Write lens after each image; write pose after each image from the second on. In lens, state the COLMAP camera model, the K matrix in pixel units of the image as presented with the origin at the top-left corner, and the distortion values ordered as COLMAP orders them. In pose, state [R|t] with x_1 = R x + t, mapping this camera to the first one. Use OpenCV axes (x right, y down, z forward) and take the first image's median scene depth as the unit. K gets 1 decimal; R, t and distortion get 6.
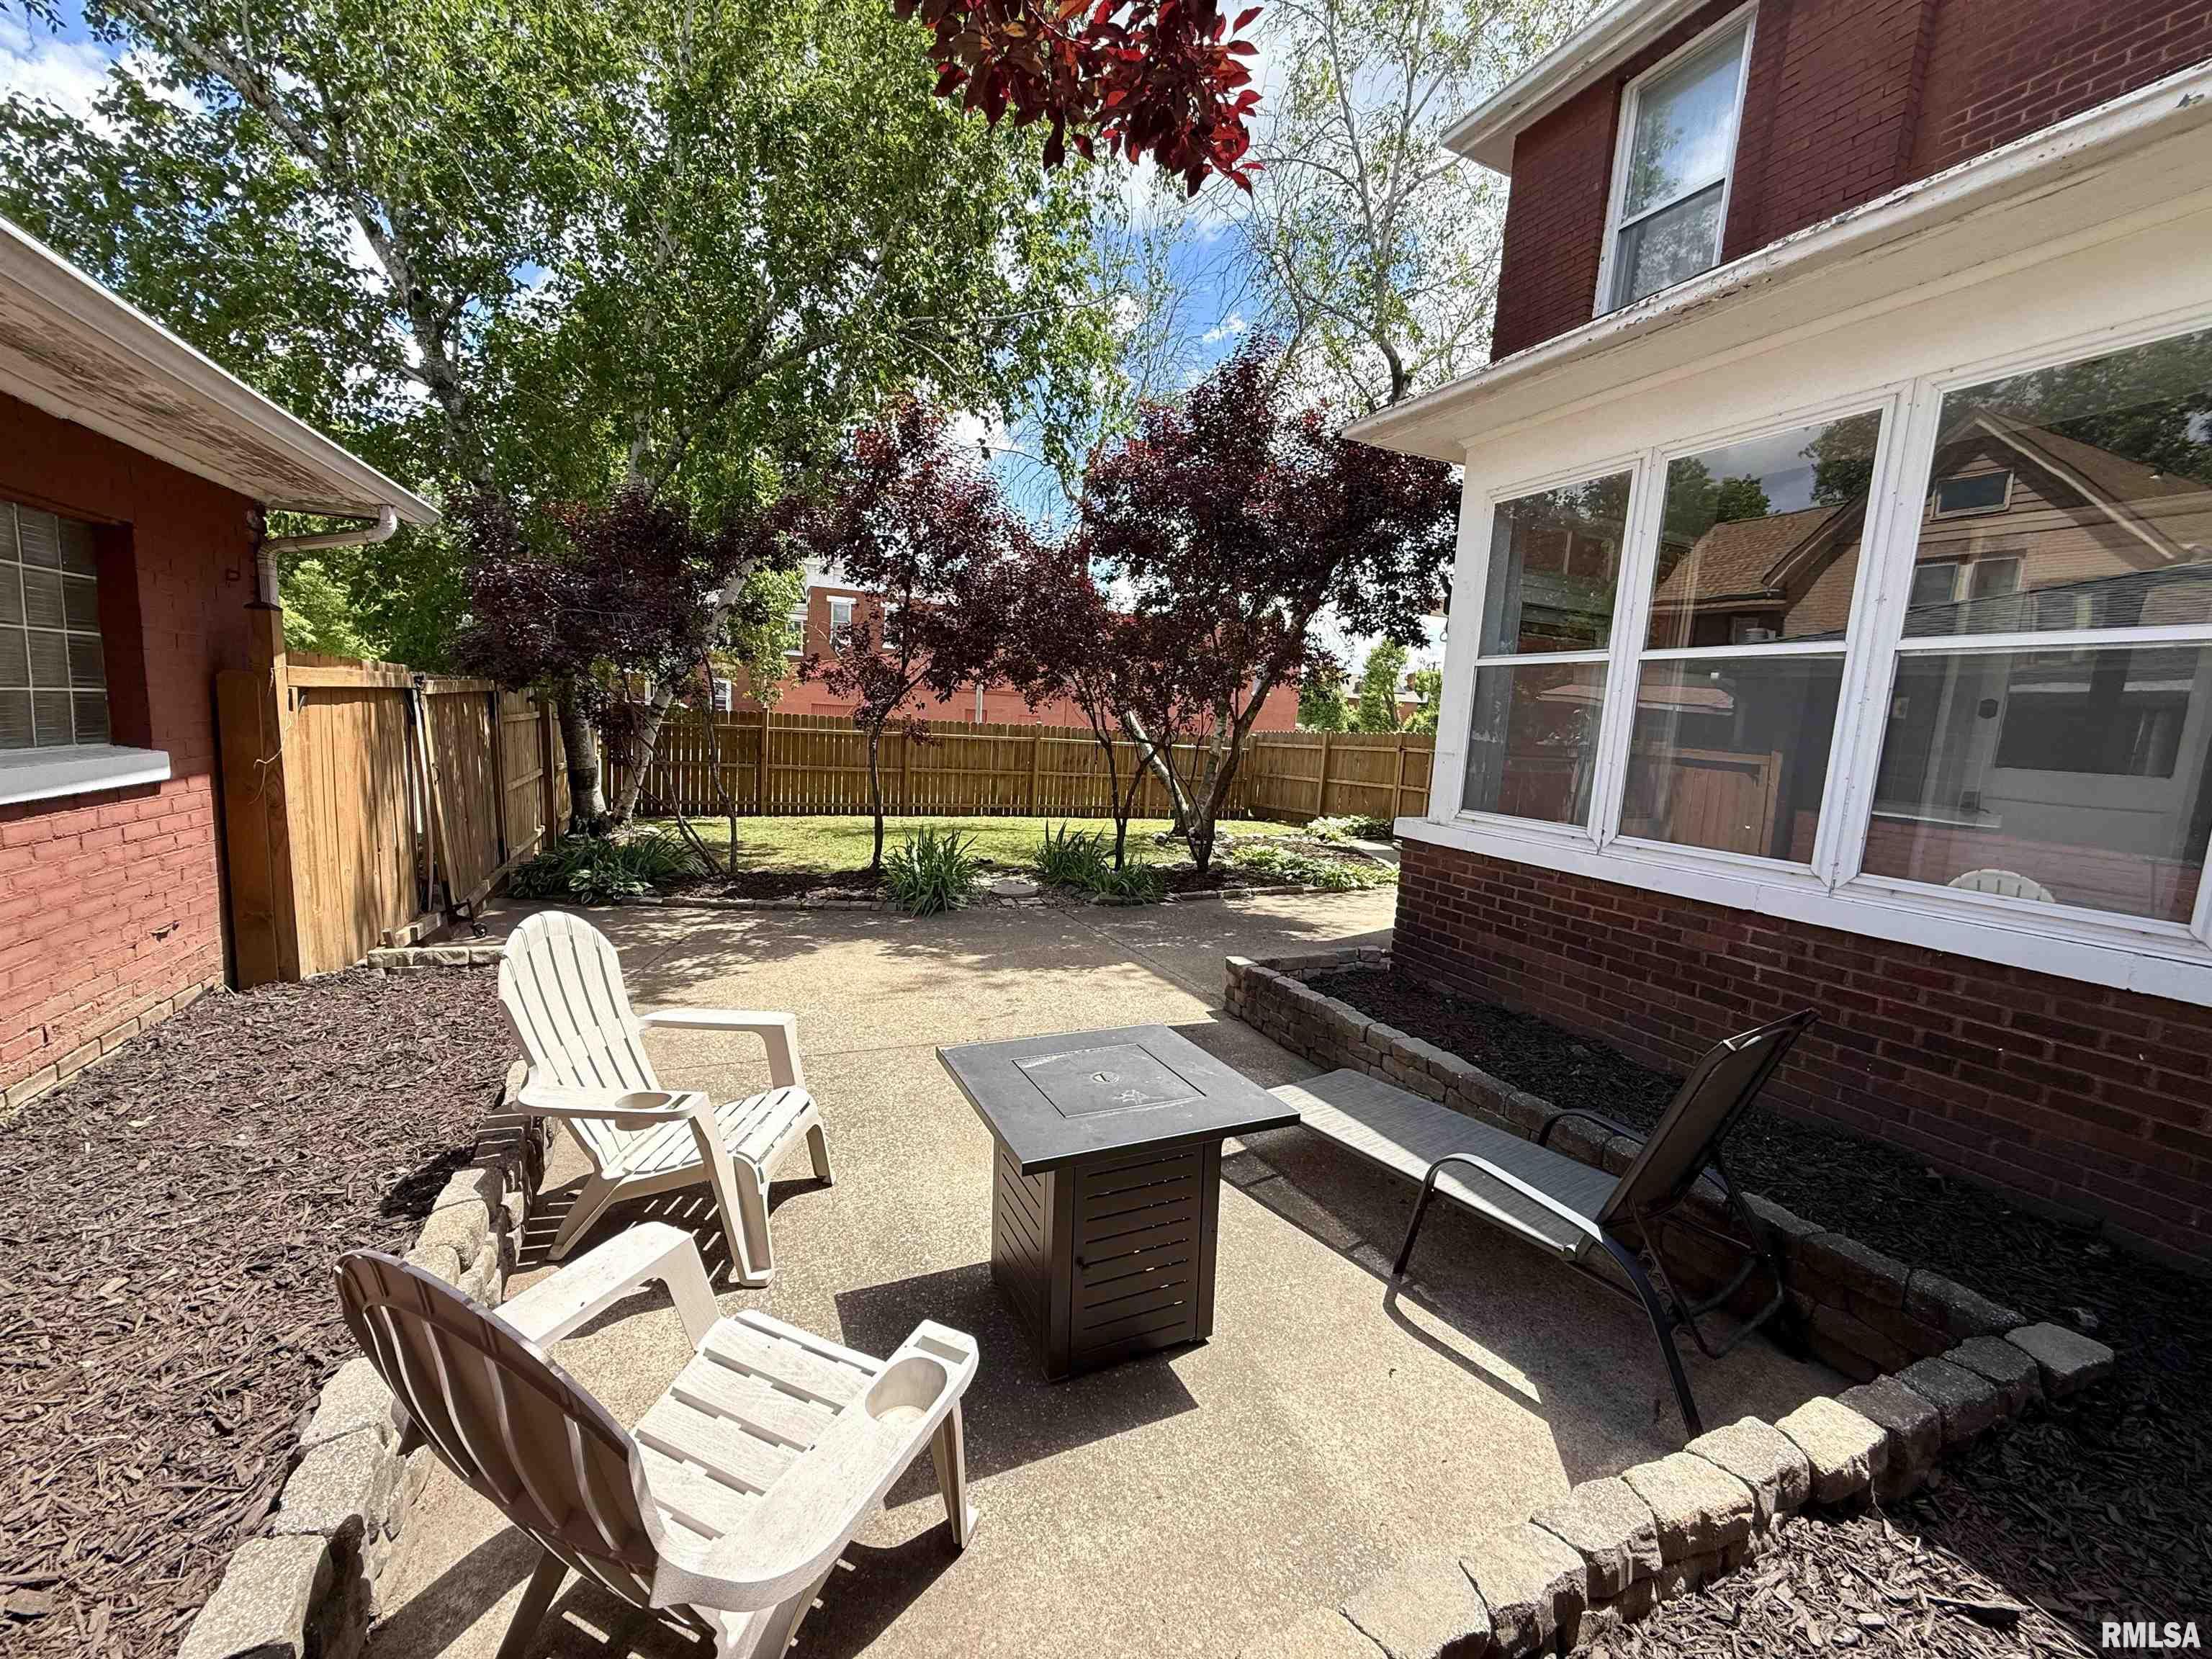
lens RADIAL K [[880.7, 0, 1100.7], [0, 880.7, 835.4], [0, 0, 1]] dist [-0.001011, 0.000180]
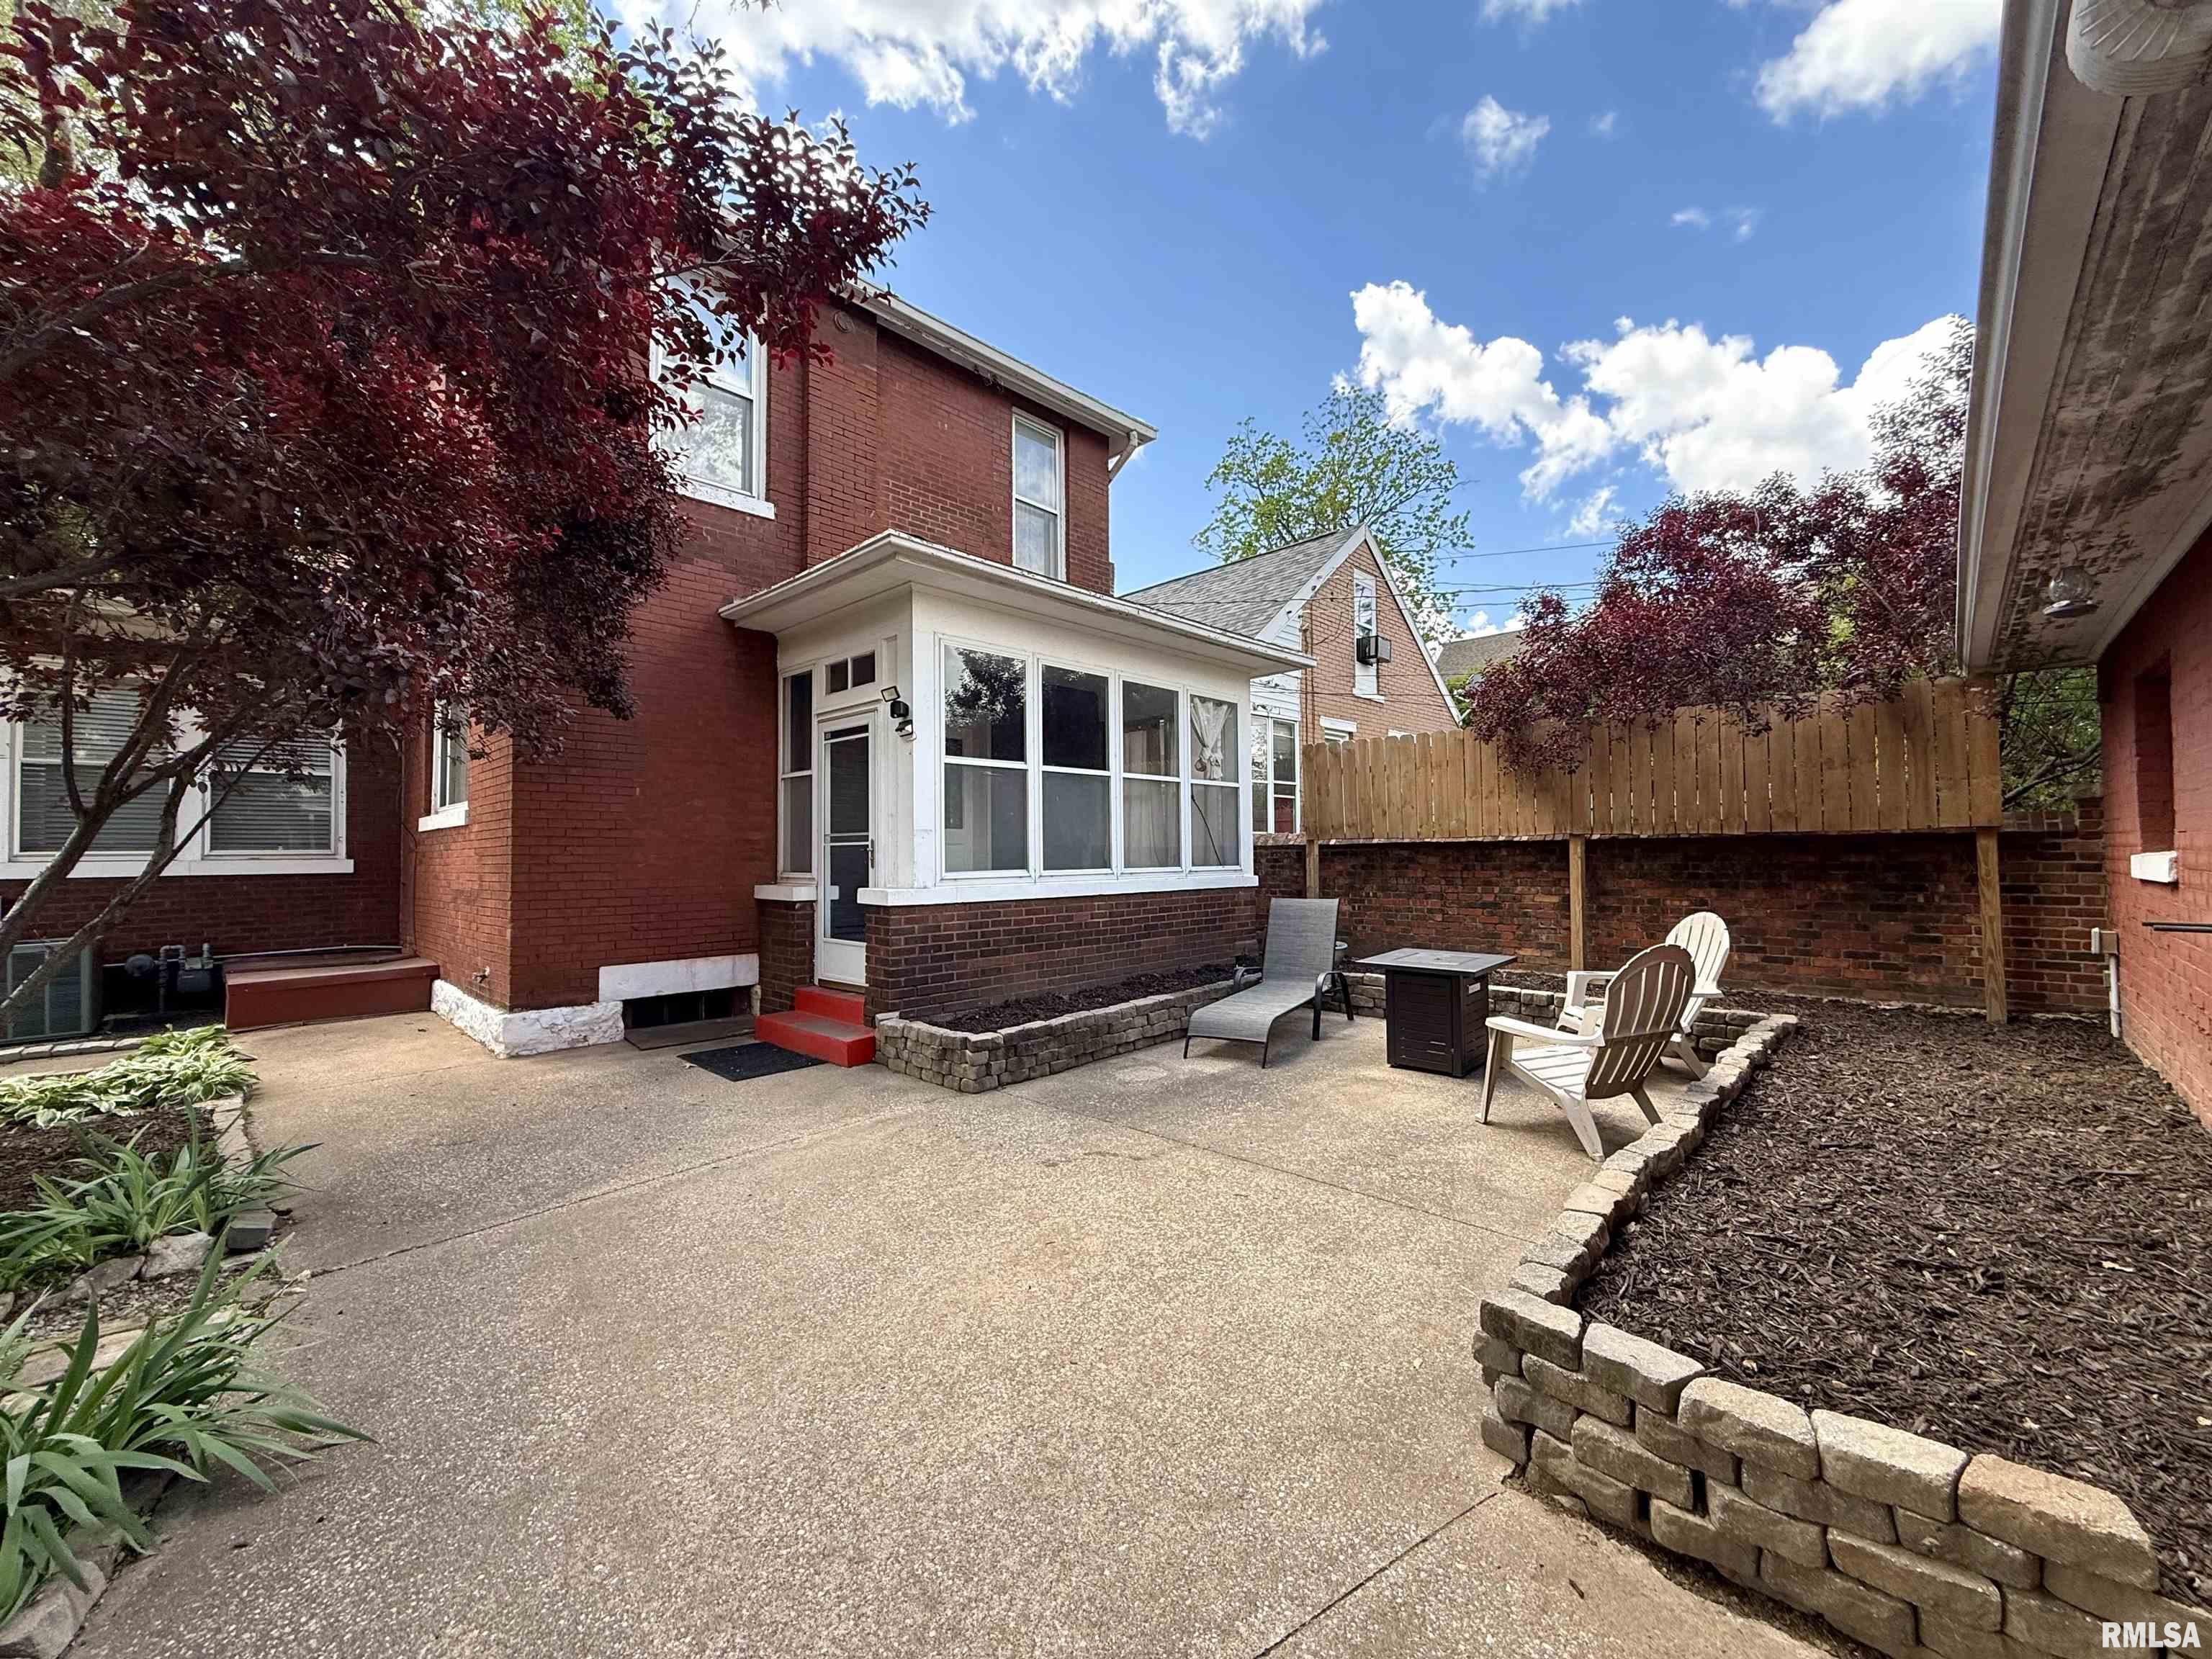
lens RADIAL K [[880.7, 0, 1100.7], [0, 880.7, 835.4], [0, 0, 1]] dist [-0.001011, 0.000180]
pose [[-0.385195, -0.036995, 0.922094, -1.060288], [0.108690, 0.990423, 0.085141, -0.207316], [-0.916412, 0.133018, -0.377484, 1.563843]]
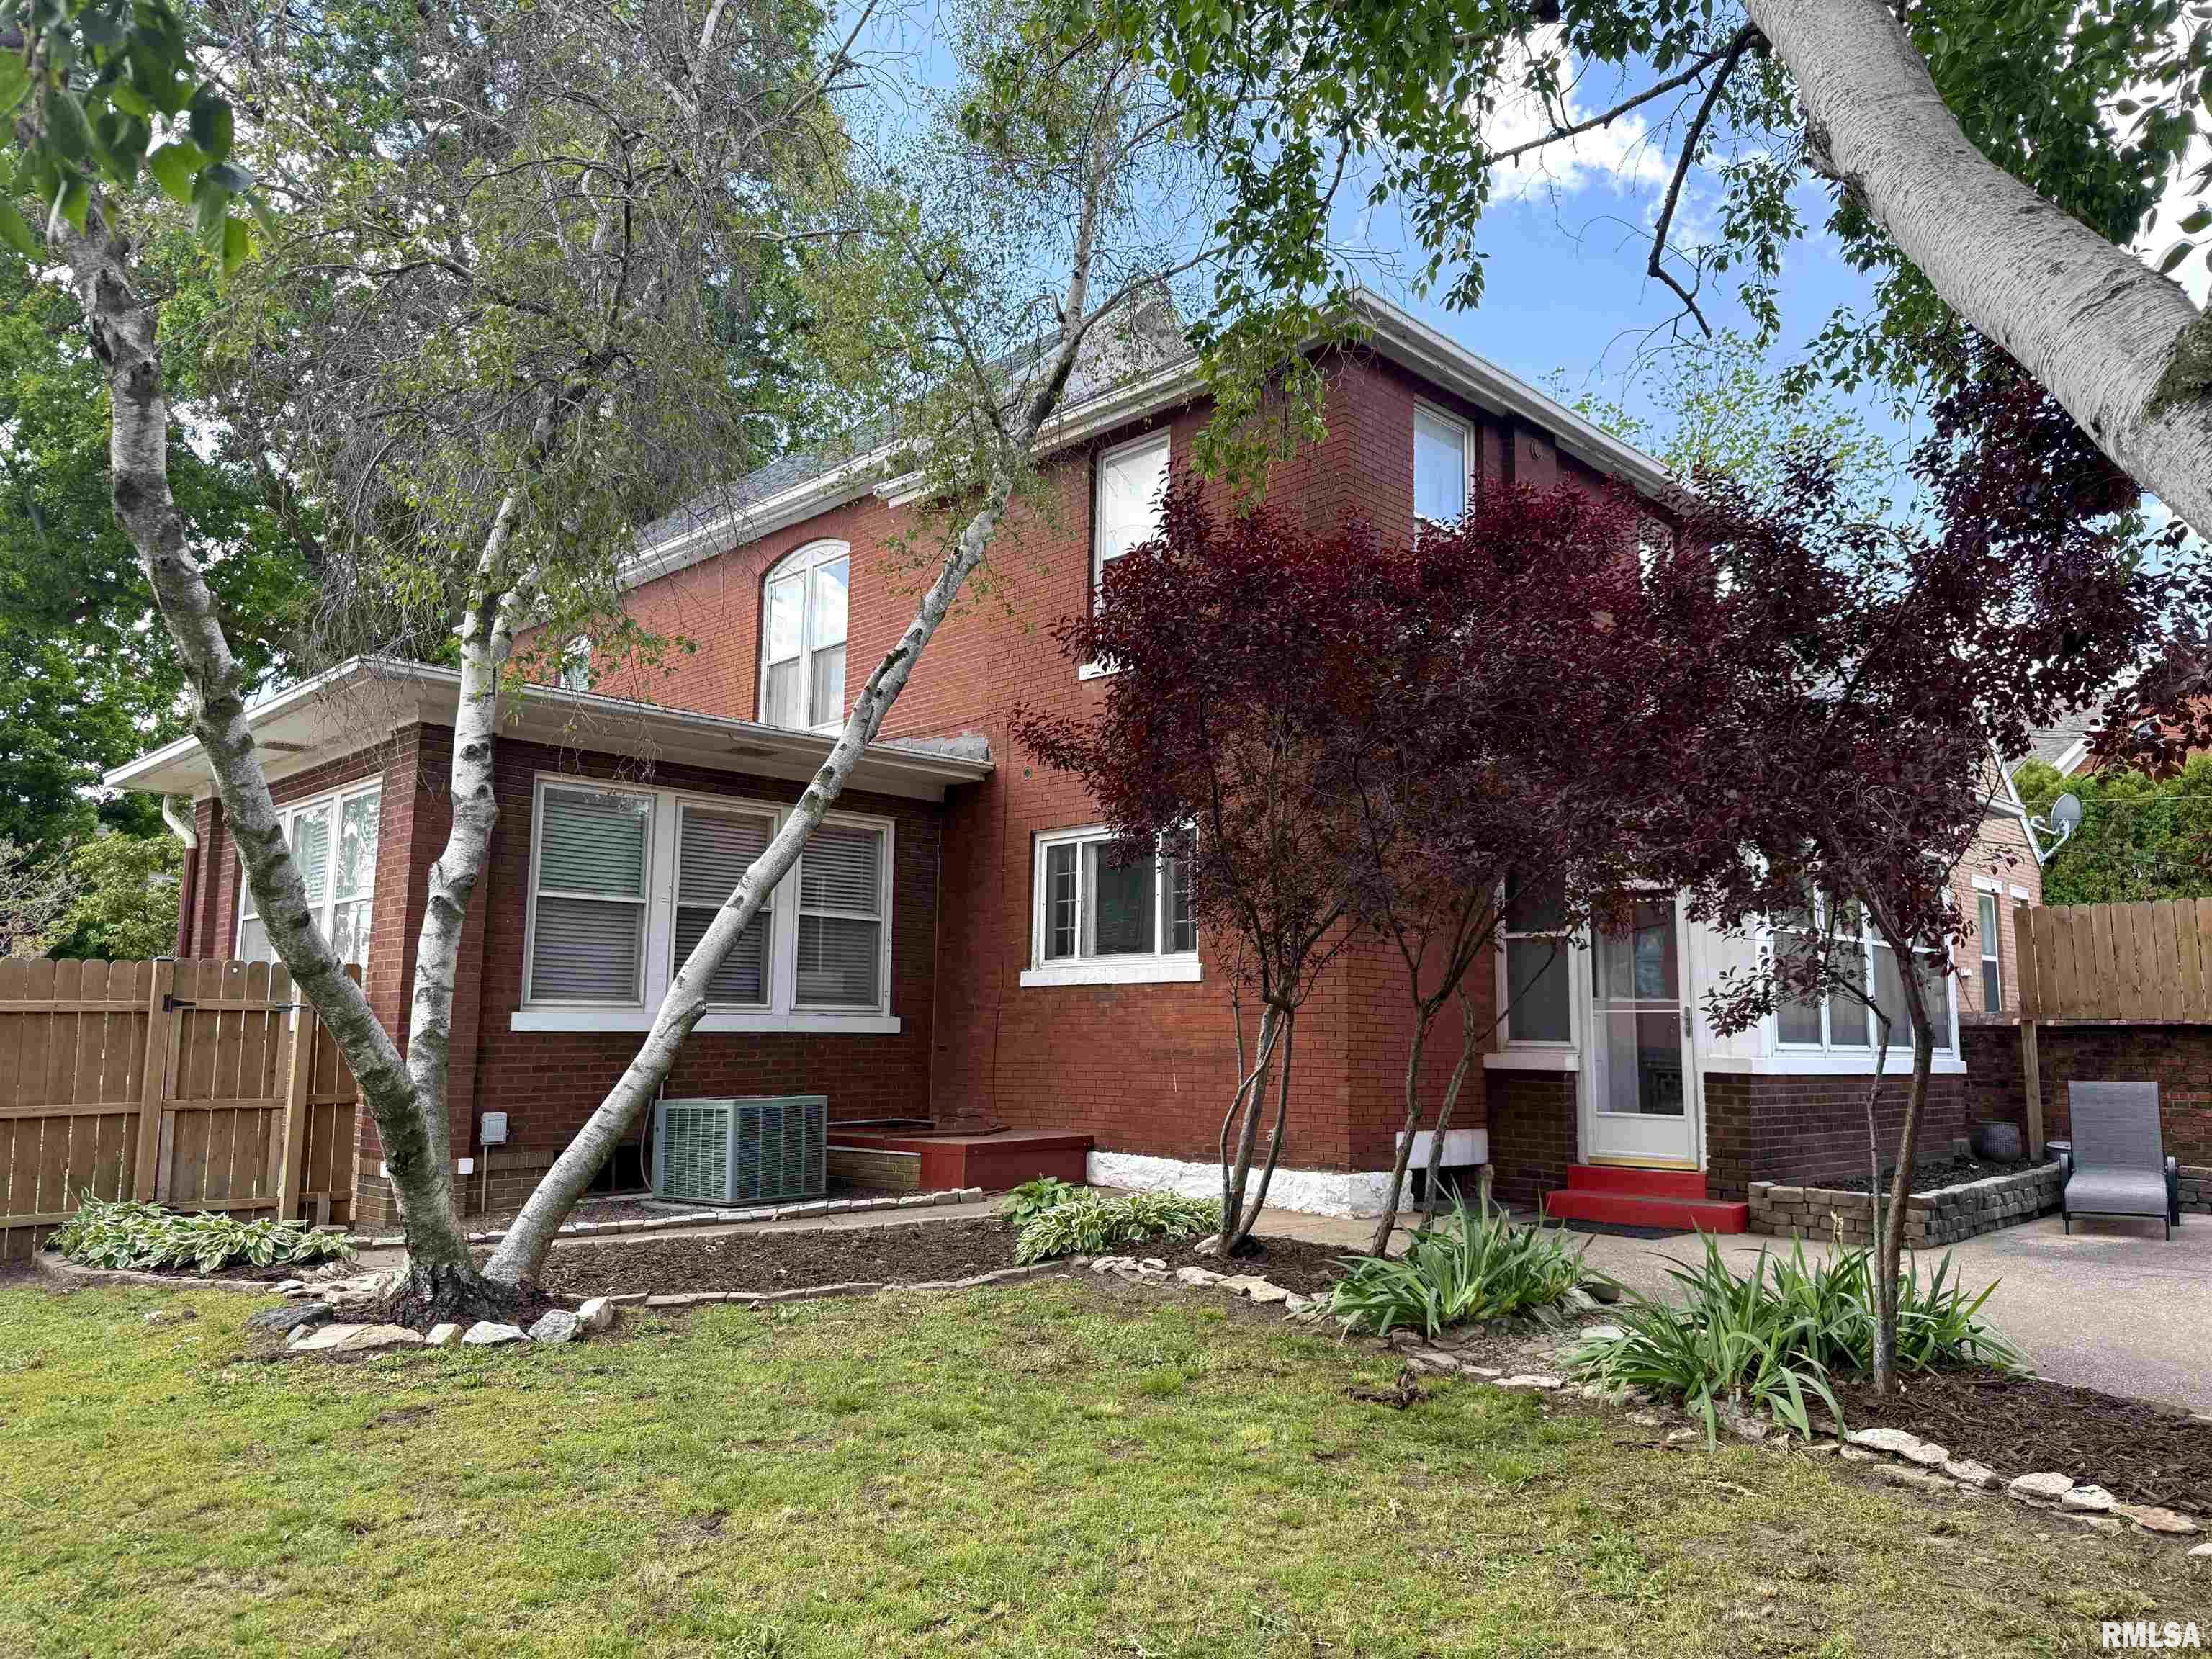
lens RADIAL K [[1539.0, 0, 1106.0], [0, 1539.0, 829.5], [0, 0, 1]] dist [0.023390, -0.001930]
pose [[-0.371426, 0.063130, 0.926314, -1.631248], [0.088403, 0.995558, -0.032402, -0.432490], [-0.924244, 0.069854, -0.375357, 3.356599]]
